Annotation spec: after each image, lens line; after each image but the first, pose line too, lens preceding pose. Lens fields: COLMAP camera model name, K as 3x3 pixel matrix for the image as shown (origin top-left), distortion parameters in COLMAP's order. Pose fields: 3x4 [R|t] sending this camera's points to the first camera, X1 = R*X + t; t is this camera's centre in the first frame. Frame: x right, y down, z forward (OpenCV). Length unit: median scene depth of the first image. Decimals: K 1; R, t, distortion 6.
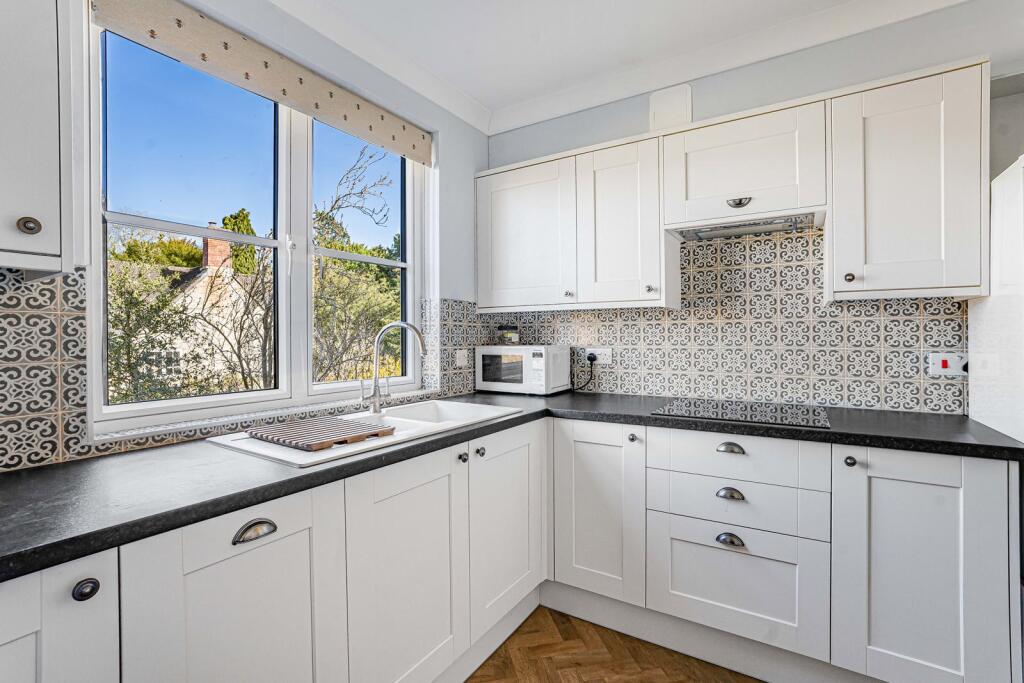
lens RADIAL K [[445.7, 0, 508.3], [0, 445.7, 337.3], [0, 0, 1]] dist [-0.014078, 0.001342]
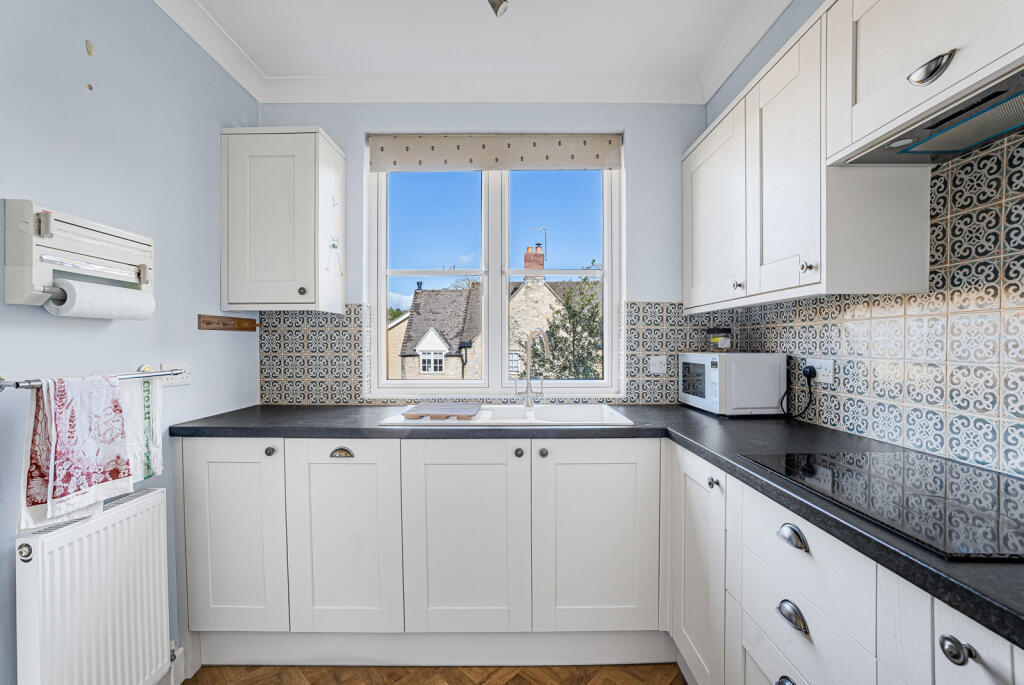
lens RADIAL K [[445.7, 0, 506.7], [0, 445.7, 347.6], [0, 0, 1]] dist [-0.014078, 0.001342]
pose [[0.545354, 0.013458, -0.838098, 0.513948], [-0.002459, 0.999892, 0.014456, -0.001230], [0.838202, -0.005823, 0.545328, 0.248412]]
